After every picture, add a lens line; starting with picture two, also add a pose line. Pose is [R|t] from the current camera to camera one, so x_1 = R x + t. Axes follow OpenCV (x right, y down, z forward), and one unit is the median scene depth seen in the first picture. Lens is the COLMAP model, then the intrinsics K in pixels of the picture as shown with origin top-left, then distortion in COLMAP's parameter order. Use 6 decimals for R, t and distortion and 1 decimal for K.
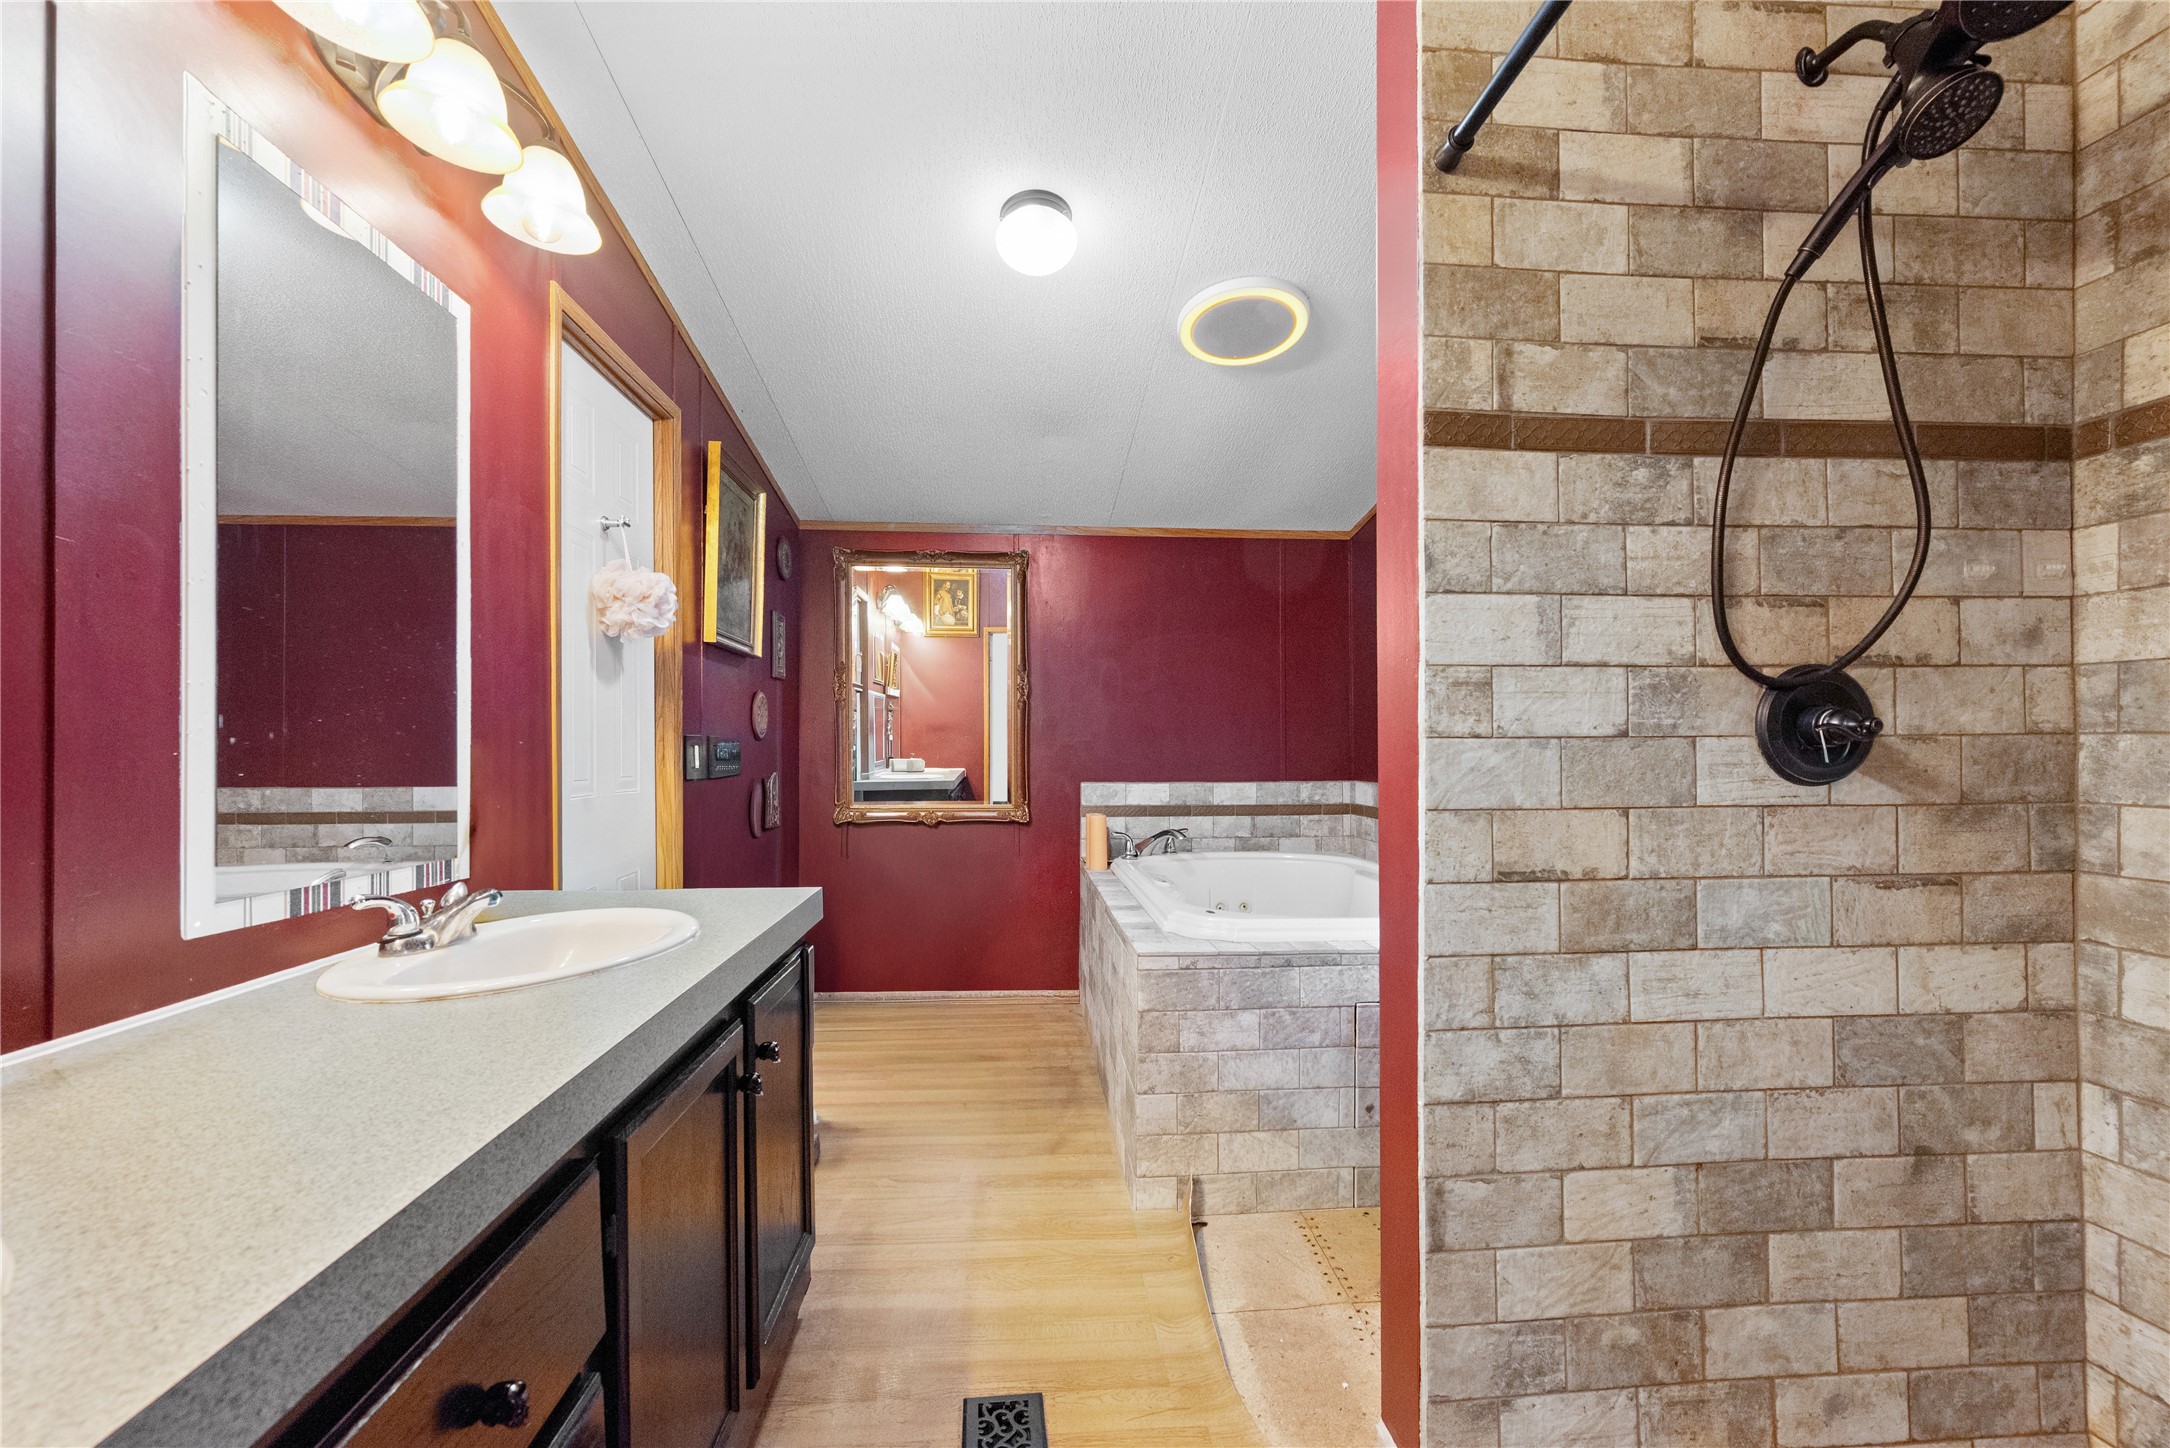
lens RADIAL K [[844.7, 0, 1085.0], [0, 844.7, 724.0], [0, 0, 1]] dist [0.000121, 0.000070]
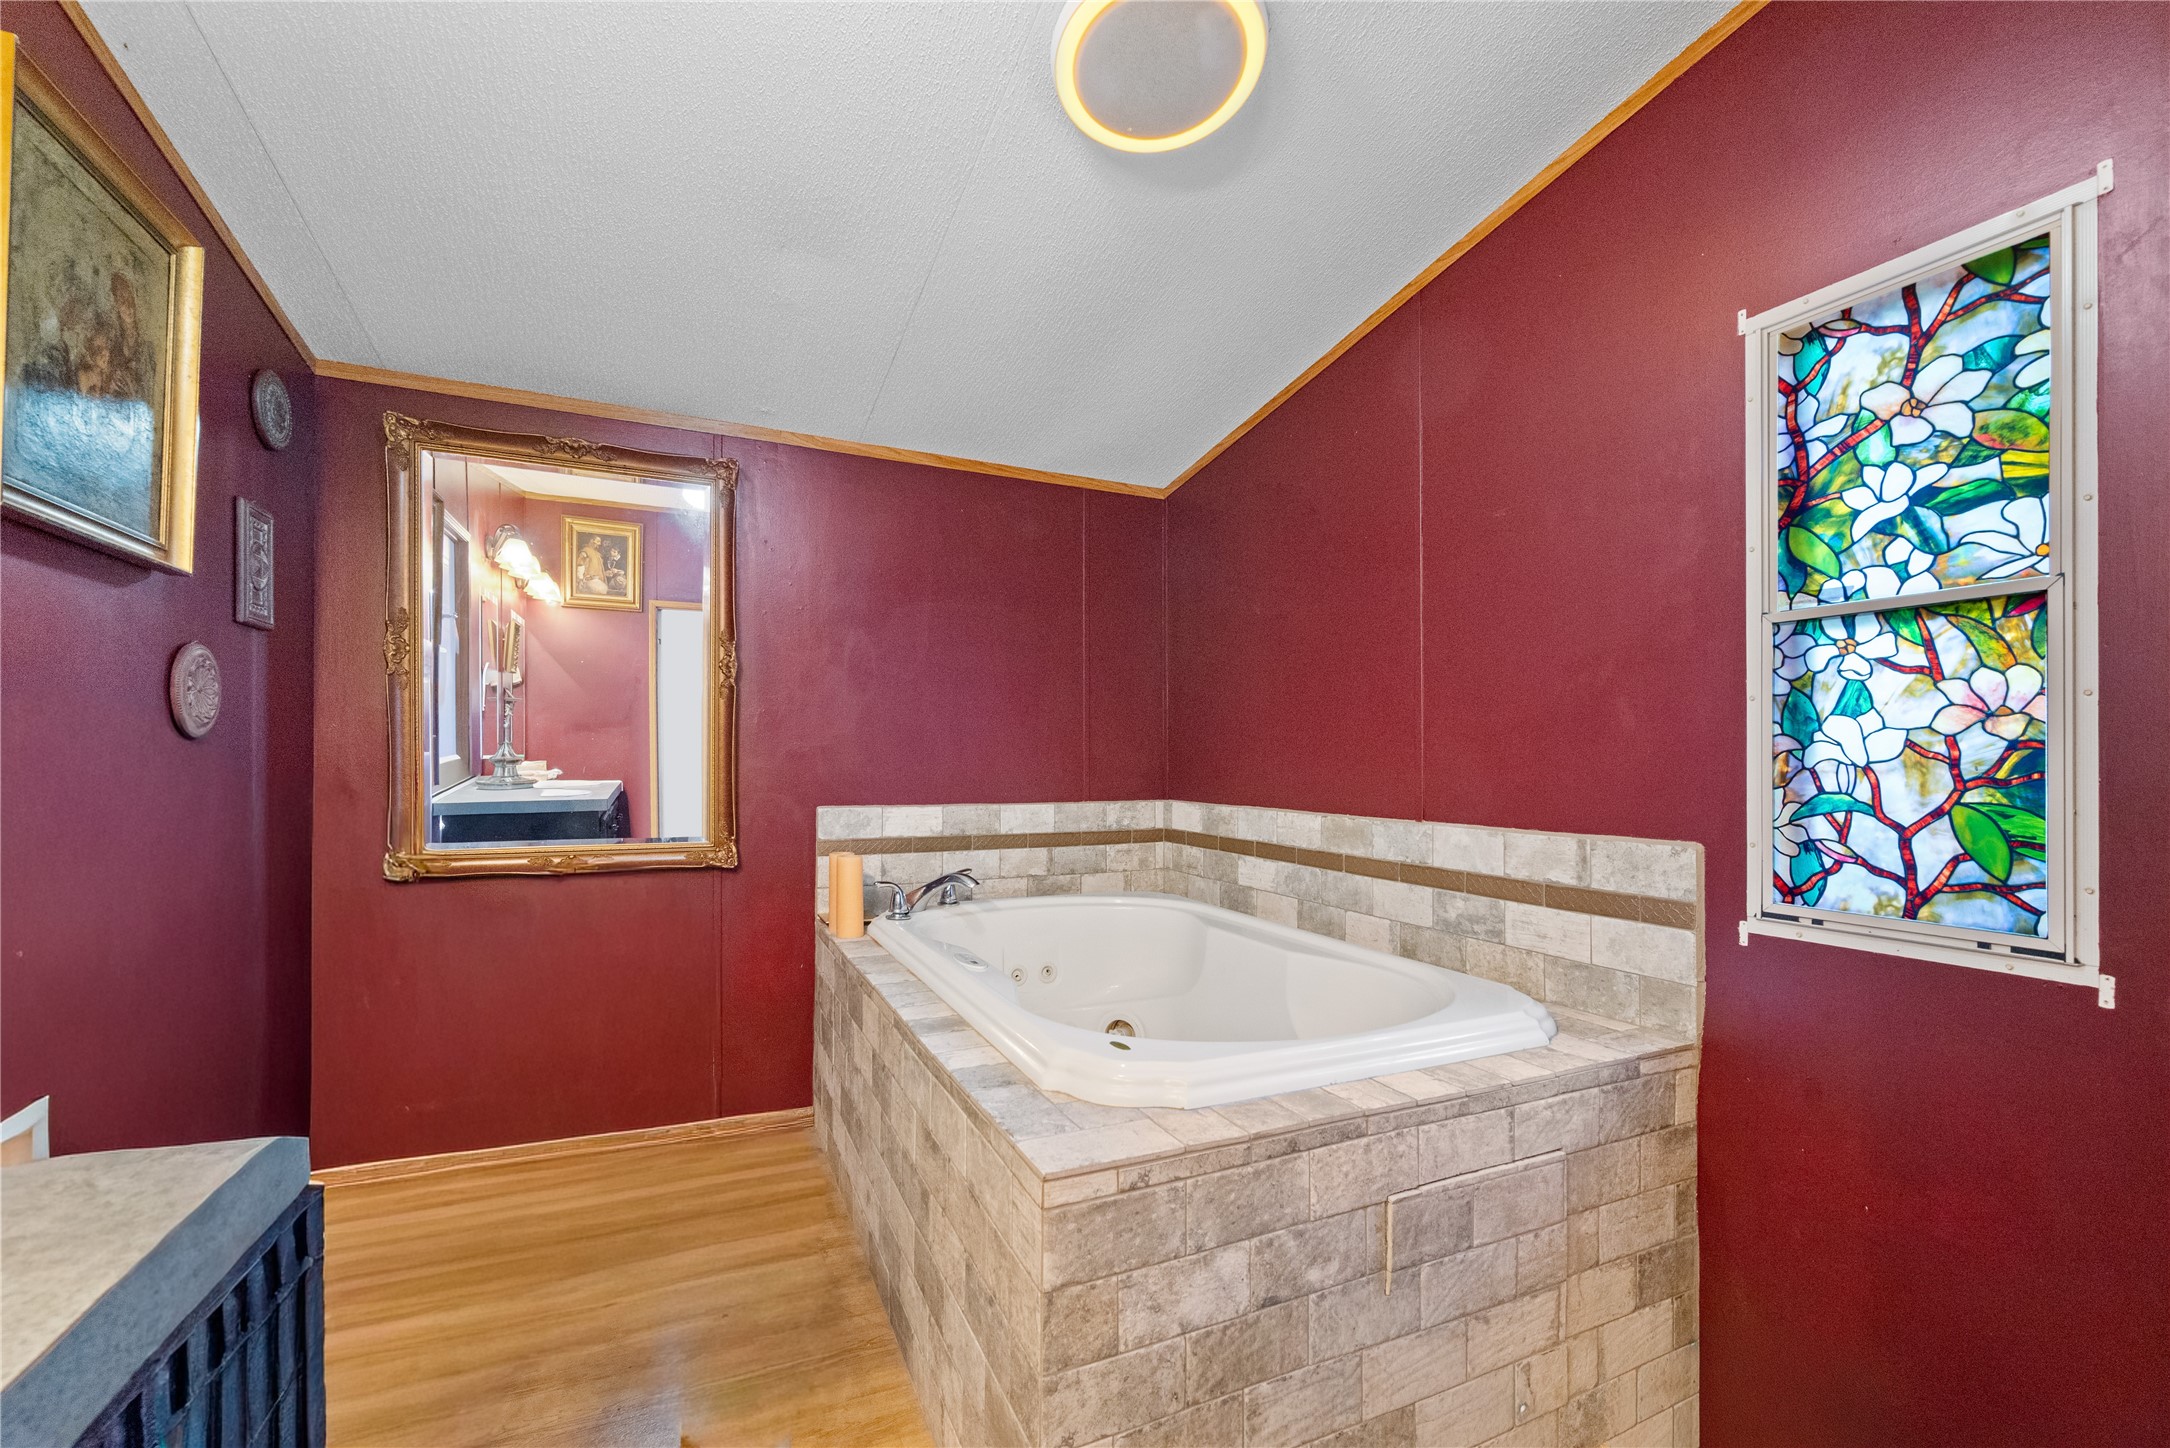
lens RADIAL K [[888.7, 0, 1079.5], [0, 888.7, 755.1], [0, 0, 1]] dist [0.000462, 0.000154]
pose [[0.943113, 0.007914, 0.332377, -0.044752], [-0.017068, 0.999551, 0.024630, 0.005461], [-0.332033, -0.028902, 0.942825, 0.244646]]
